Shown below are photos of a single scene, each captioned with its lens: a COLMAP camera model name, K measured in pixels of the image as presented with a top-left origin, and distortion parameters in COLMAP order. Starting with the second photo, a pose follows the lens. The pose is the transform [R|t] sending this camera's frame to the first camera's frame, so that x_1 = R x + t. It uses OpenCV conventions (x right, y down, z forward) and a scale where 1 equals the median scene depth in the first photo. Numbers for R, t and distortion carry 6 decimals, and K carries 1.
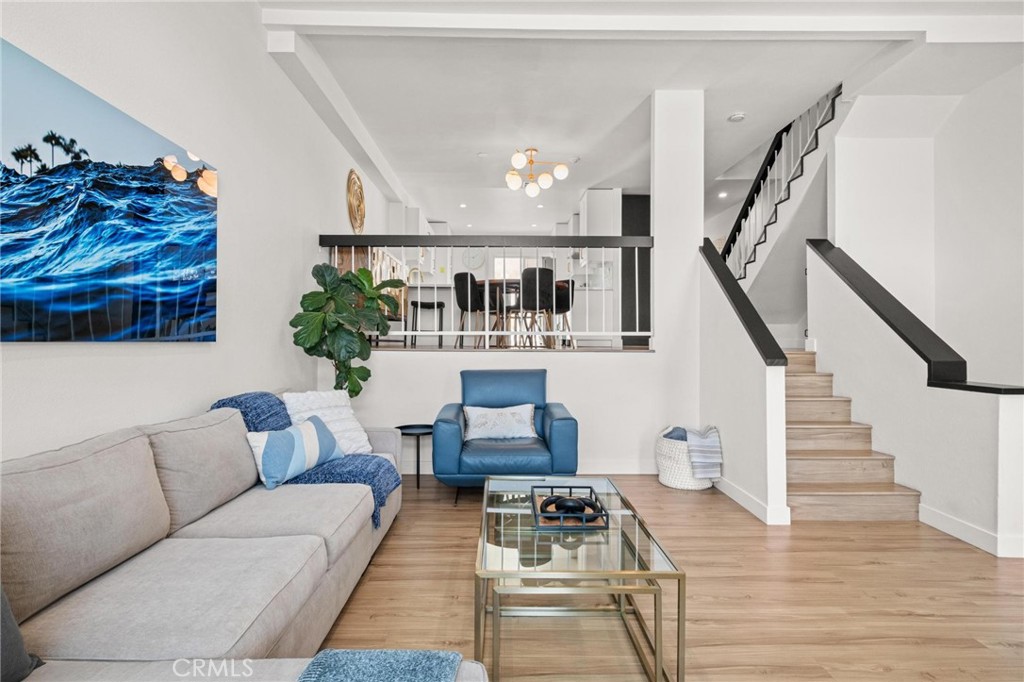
lens RADIAL K [[541.3, 0, 512.0], [0, 541.3, 341.0], [0, 0, 1]] dist [-0.002884, -0.000733]
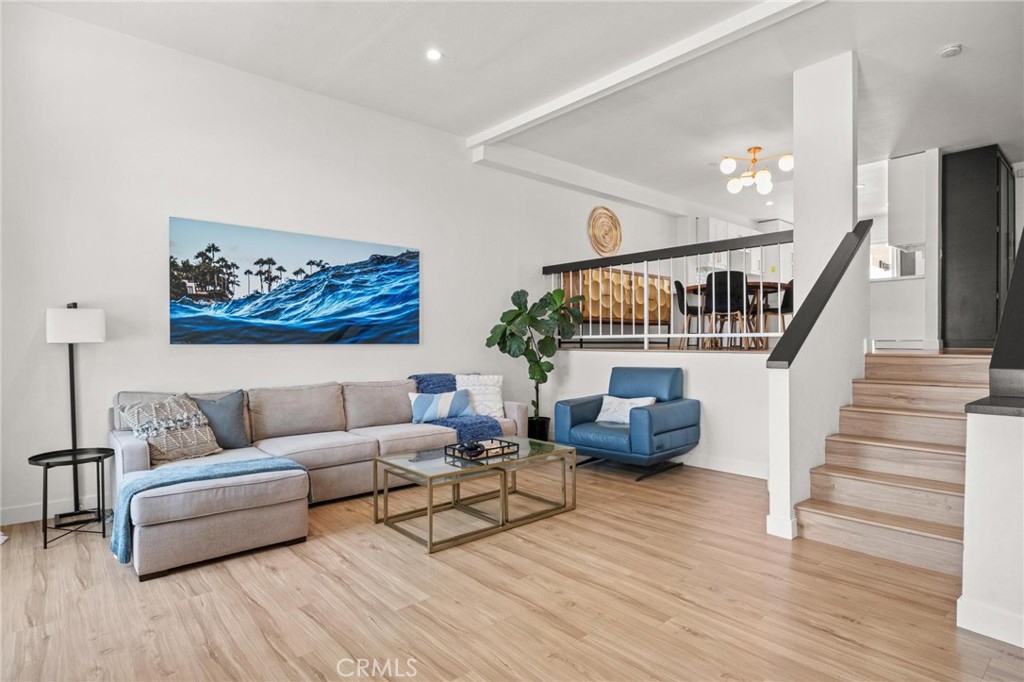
lens RADIAL K [[547.4, 0, 514.6], [0, 547.4, 346.4], [0, 0, 1]] dist [-0.002133, -0.000199]
pose [[0.656136, 0.001754, -0.754640, 0.814272], [0.003715, 0.999978, 0.005554, 0.000619], [0.754633, -0.006448, 0.656115, 0.023604]]
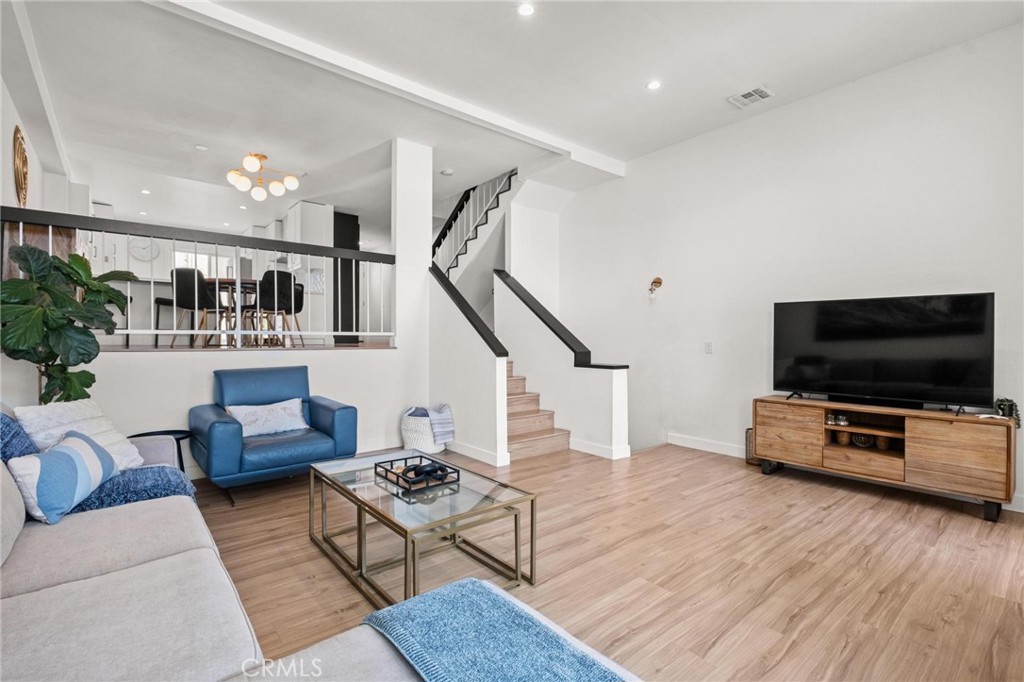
lens RADIAL K [[459.4, 0, 512.0], [0, 459.4, 341.0], [0, 0, 1]] dist [-0.003037, -0.000913]
pose [[0.775072, -0.004112, 0.631859, -0.242666], [0.001353, 0.999987, 0.004848, -0.002548], [-0.631871, -0.002903, 0.775068, 0.022086]]
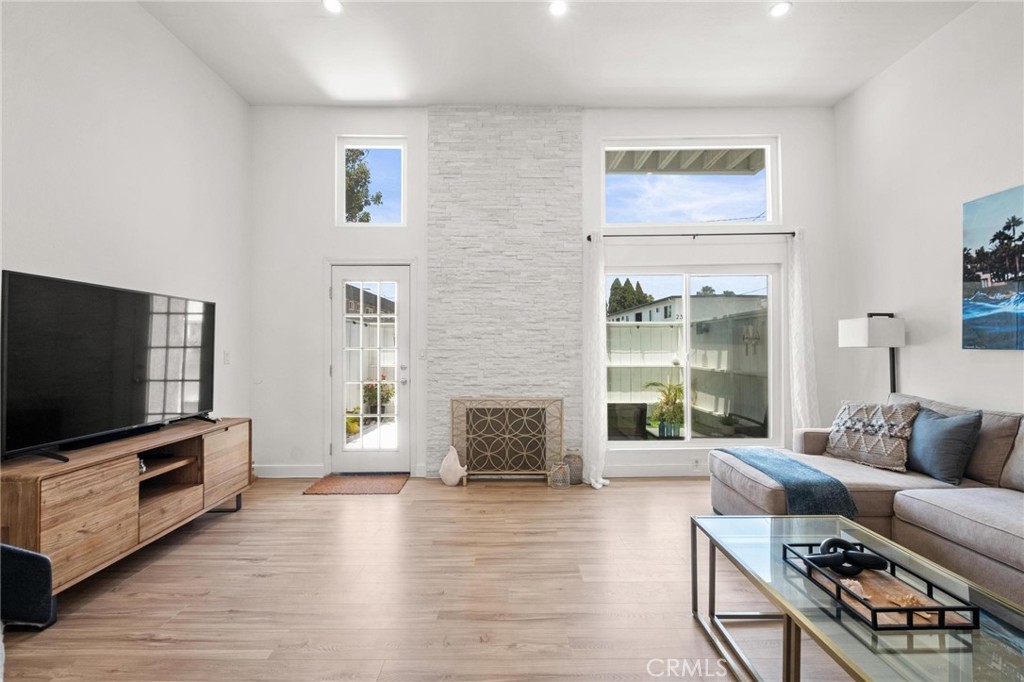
lens RADIAL K [[457.4, 0, 512.0], [0, 457.4, 341.0], [0, 0, 1]] dist [0.002380, -0.000178]
pose [[-0.999998, -0.001073, -0.001444, 0.350311], [-0.001056, 0.999928, -0.011972, -0.003809], [0.001457, -0.011970, -0.999927, 0.976142]]
